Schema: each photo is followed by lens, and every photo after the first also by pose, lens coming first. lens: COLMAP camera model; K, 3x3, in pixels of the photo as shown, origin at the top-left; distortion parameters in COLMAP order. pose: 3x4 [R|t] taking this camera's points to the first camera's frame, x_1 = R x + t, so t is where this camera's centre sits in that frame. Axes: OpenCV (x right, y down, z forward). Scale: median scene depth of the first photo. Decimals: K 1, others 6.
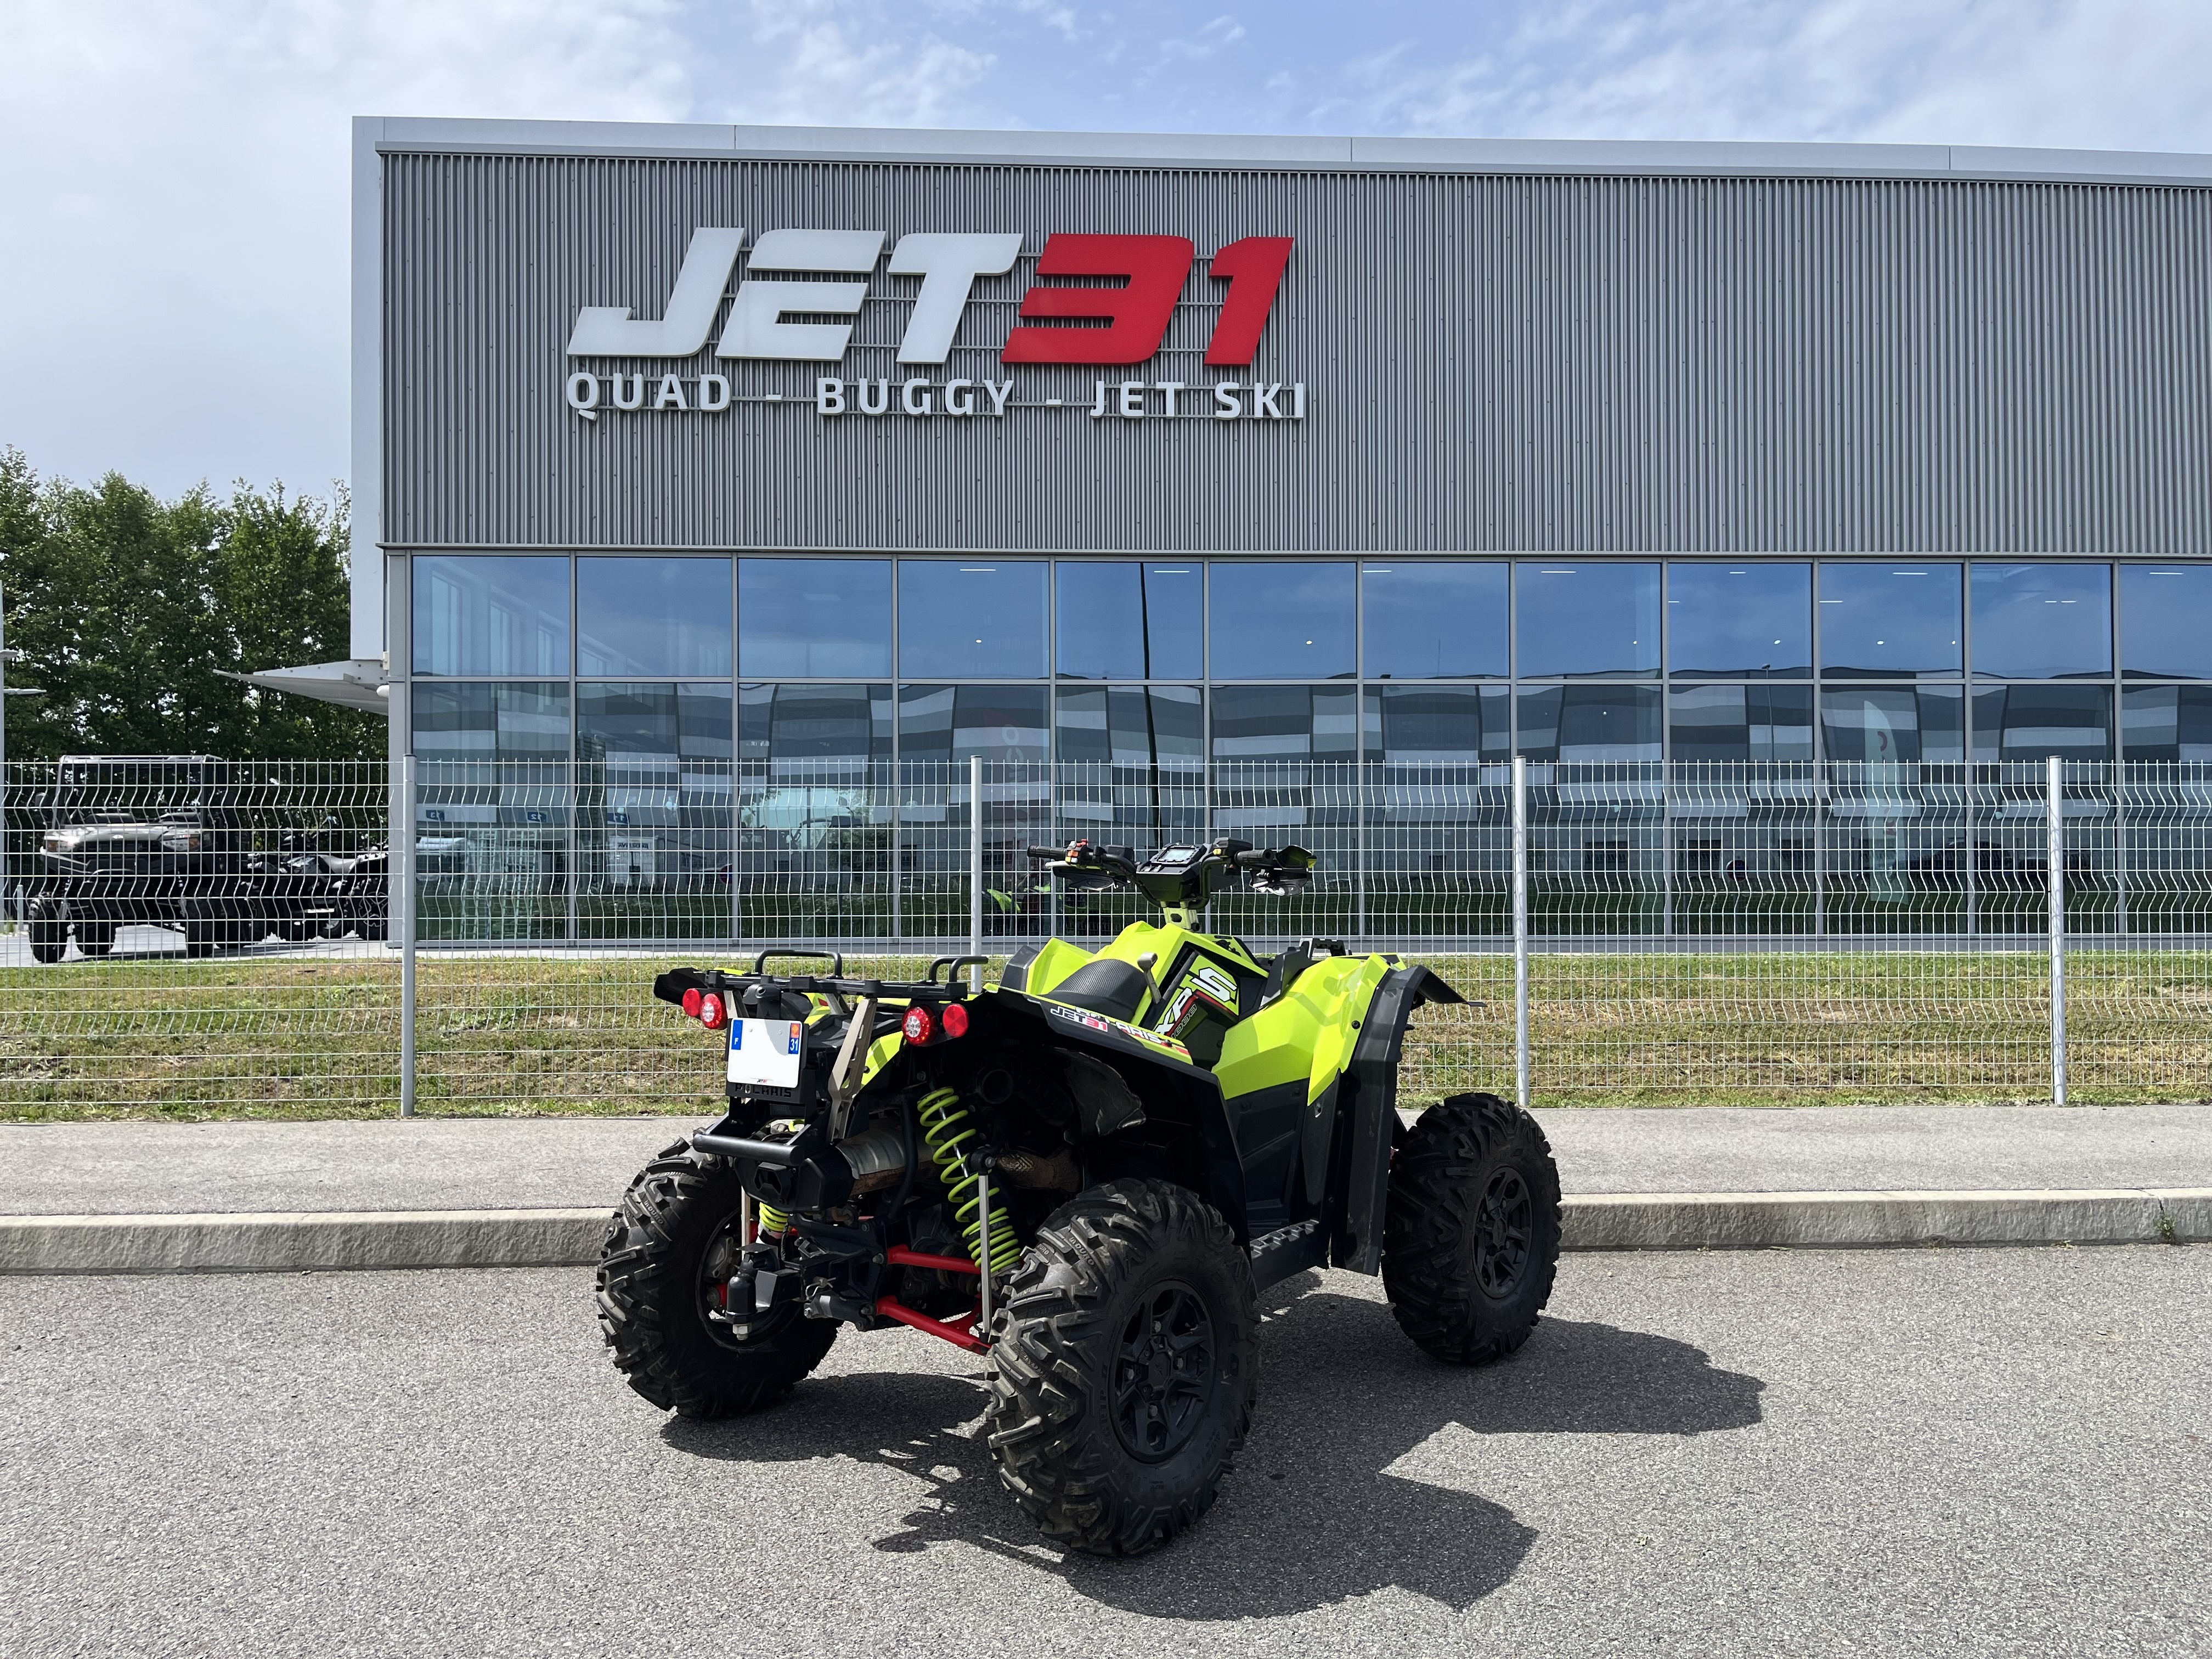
lens RADIAL K [[1663.0, 0, 1114.2], [0, 1663.0, 850.3], [0, 0, 1]] dist [0.071015, -0.095730]
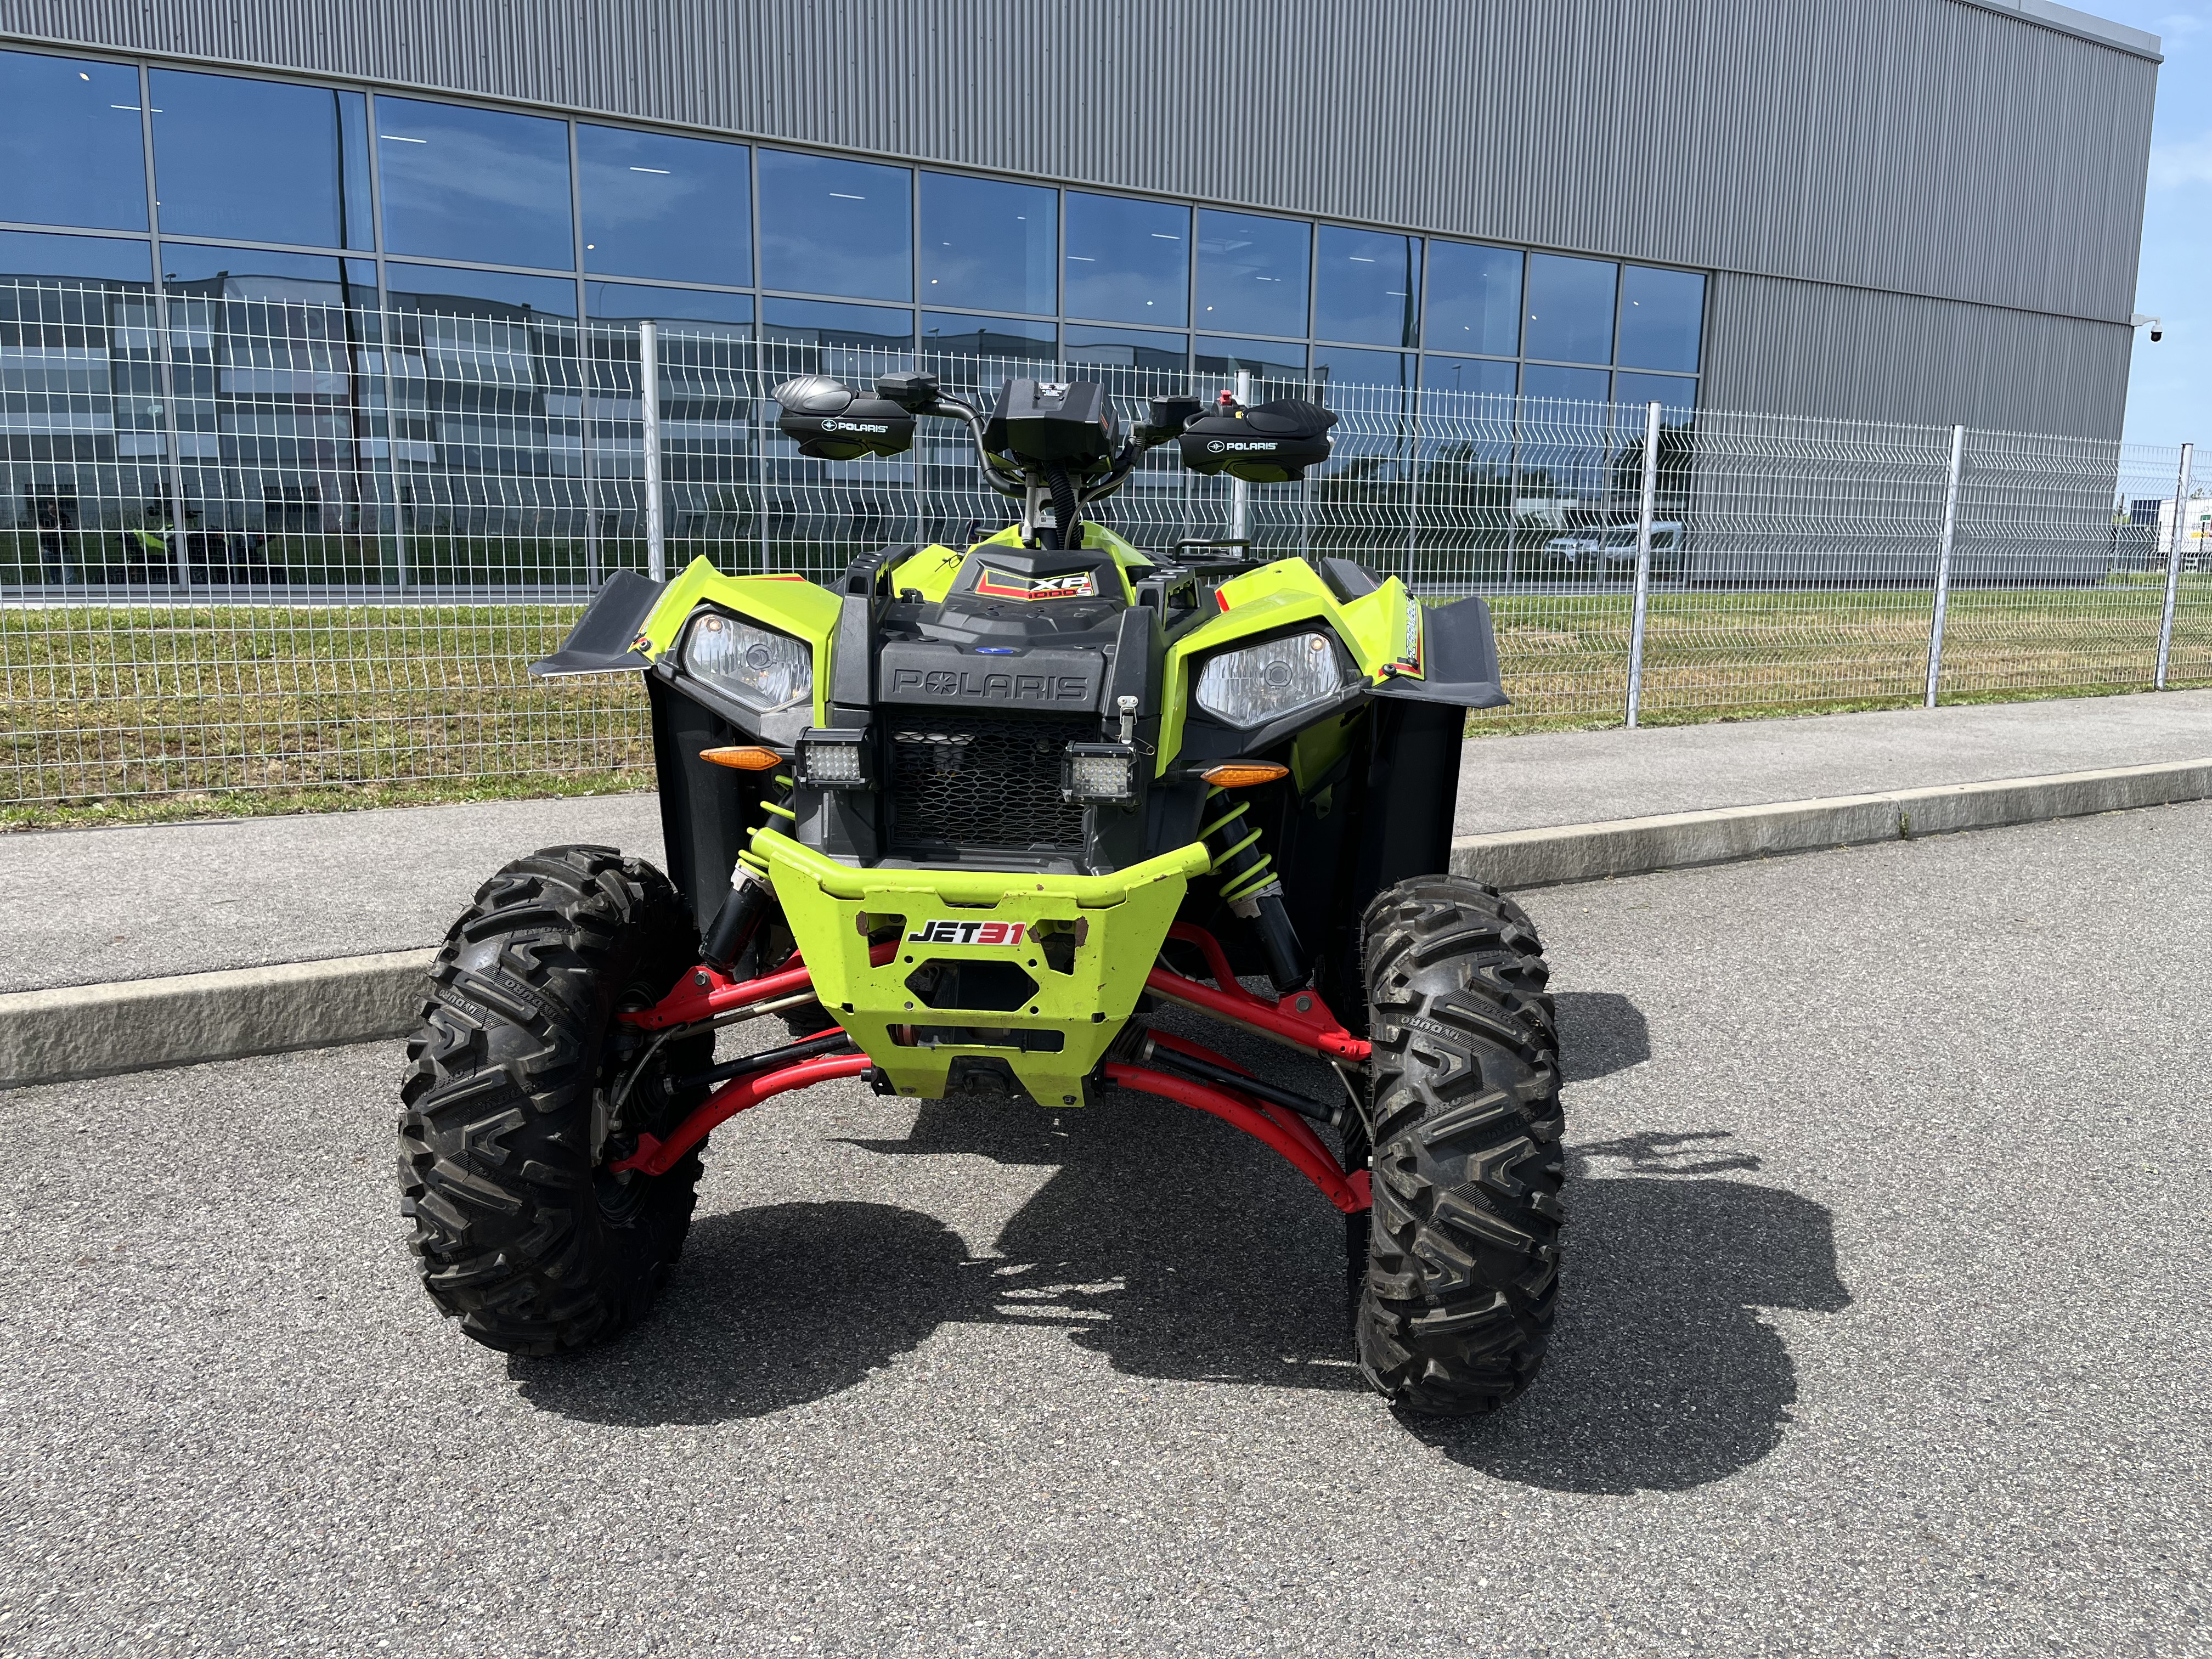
lens RADIAL K [[1663.0, 0, 1103.3], [0, 1663.0, 852.7], [0, 0, 1]] dist [0.071015, -0.095730]
pose [[0.880457, -0.072812, 0.468502, -0.131862], [-0.023086, 0.980382, 0.195751, 0.011978], [-0.473564, -0.183166, 0.861503, 0.099224]]
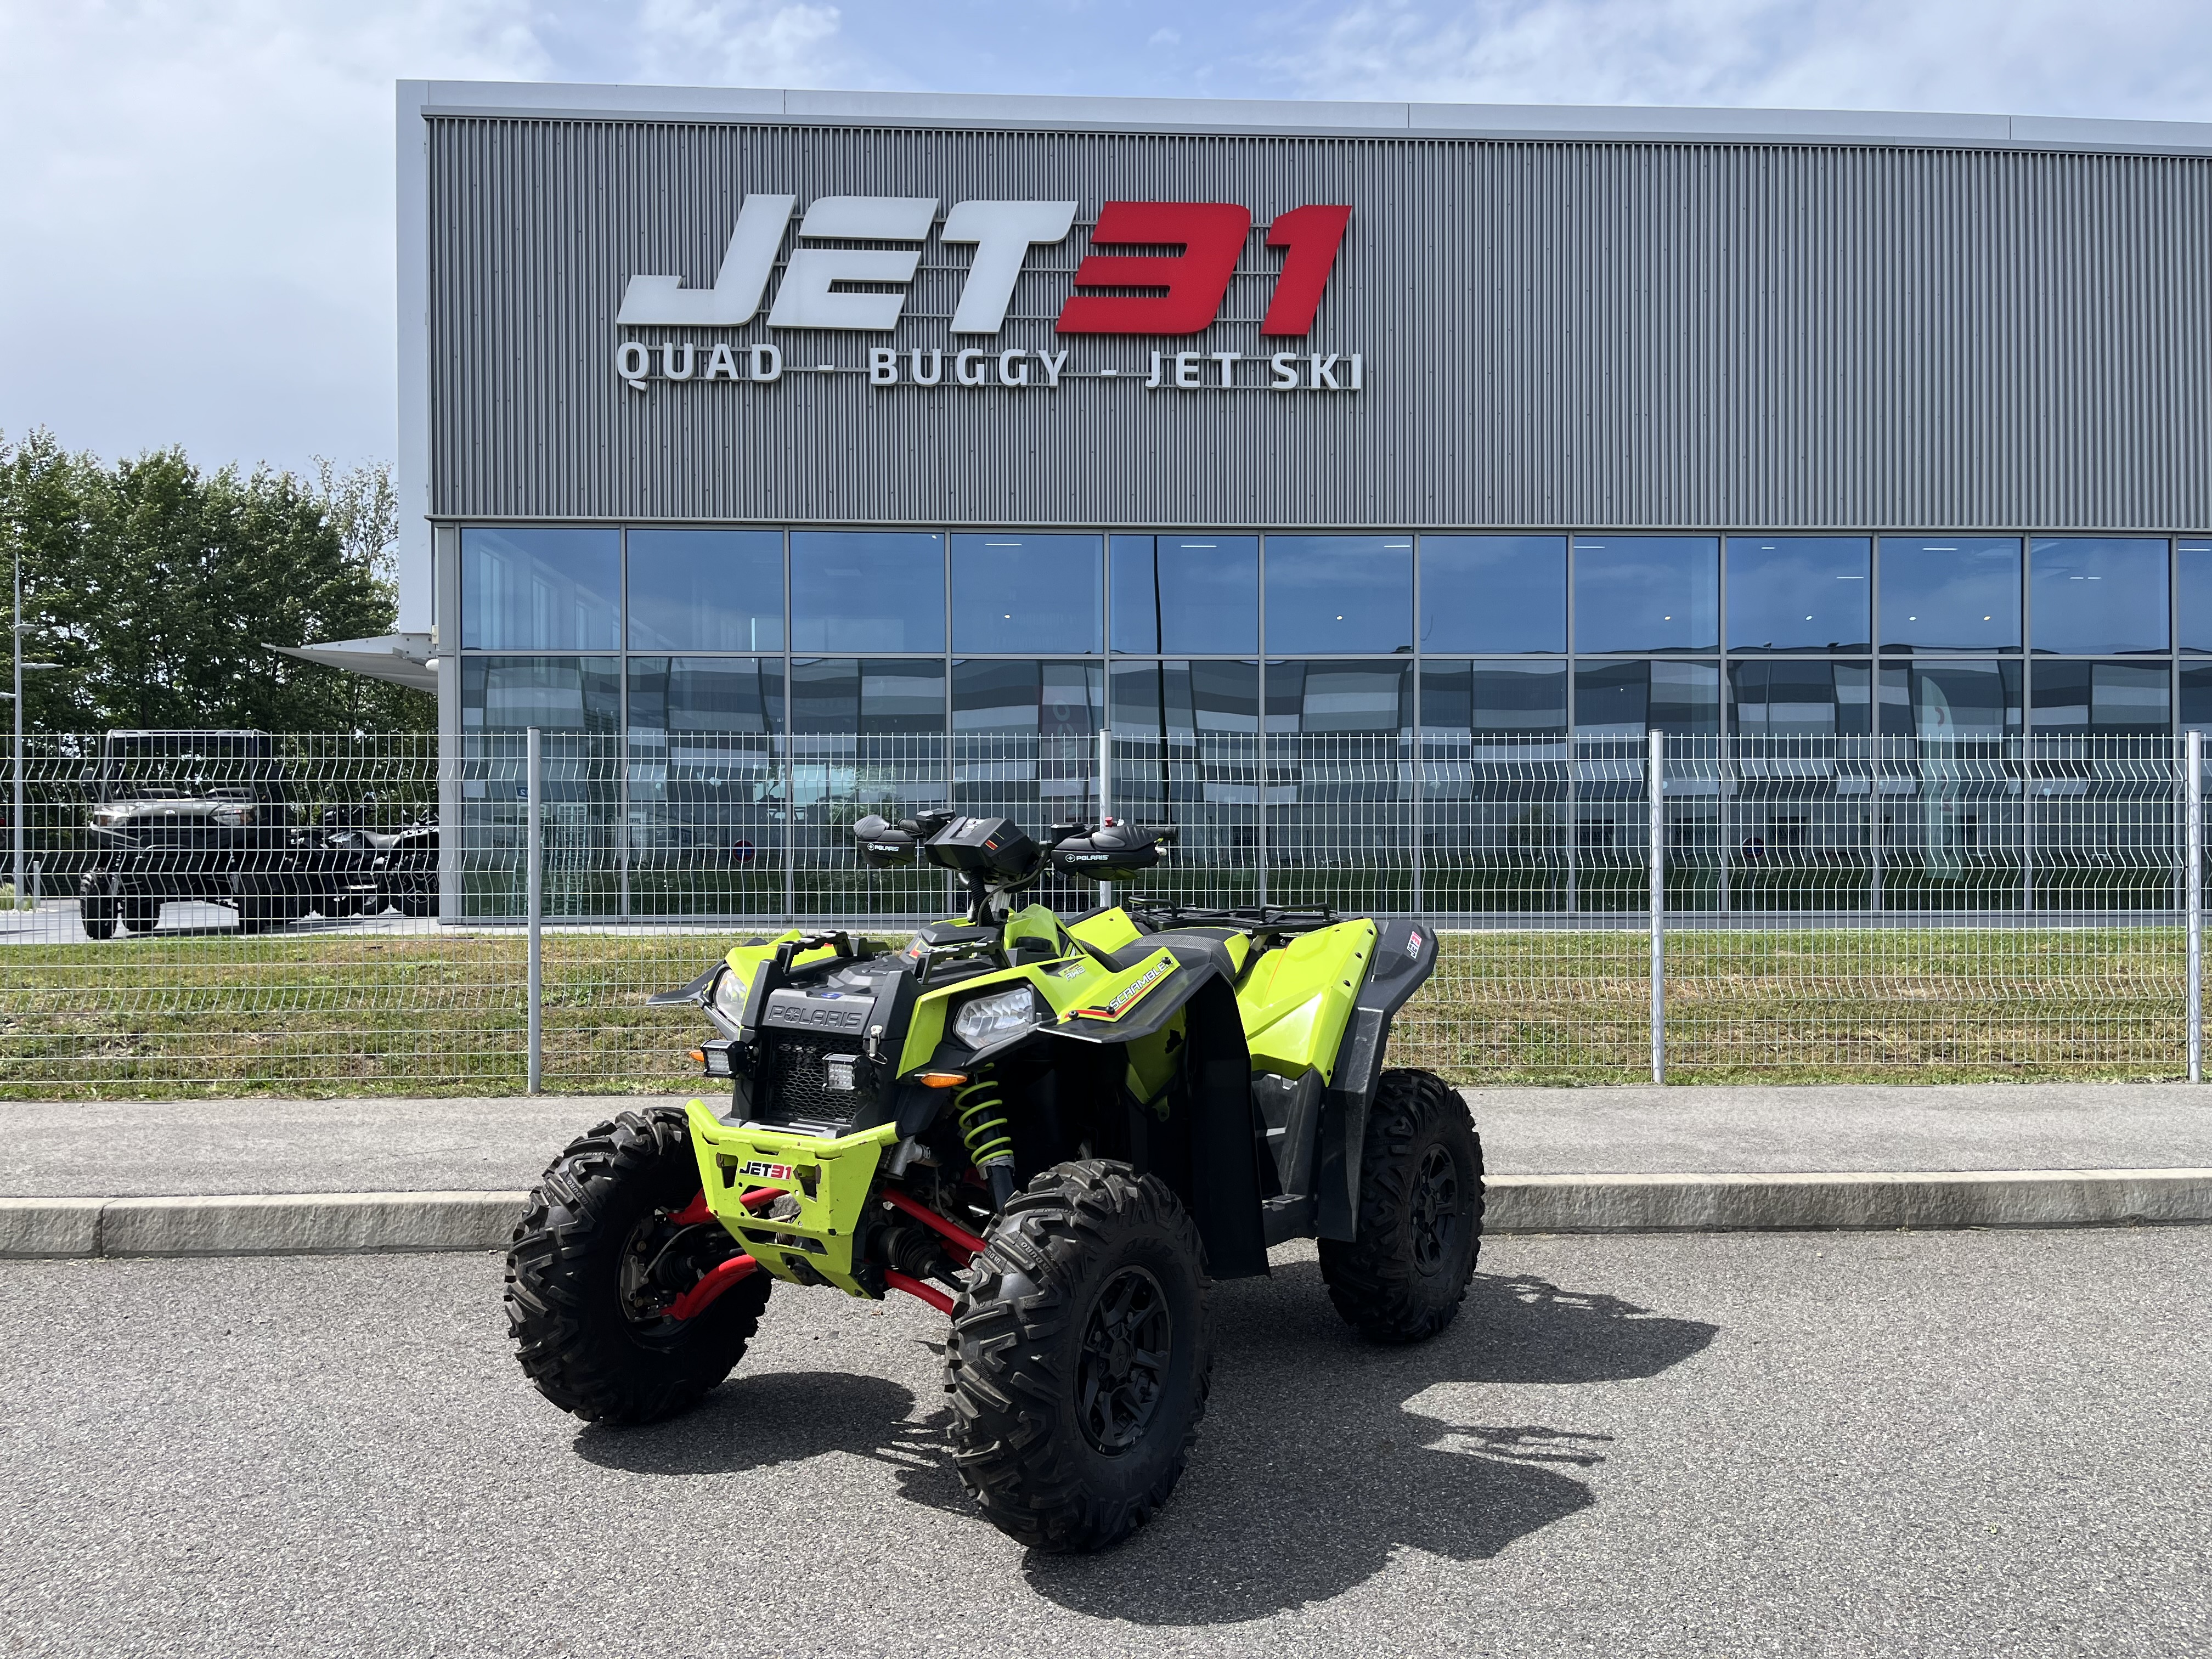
lens RADIAL K [[1663.0, 0, 1108.6], [0, 1663.0, 857.1], [0, 0, 1]] dist [0.071015, -0.095730]
pose [[0.999988, 0.000321, 0.004905, -0.041336], [-0.000406, 0.999849, 0.017362, 0.000893], [-0.004898, -0.017364, 0.999837, 0.006859]]
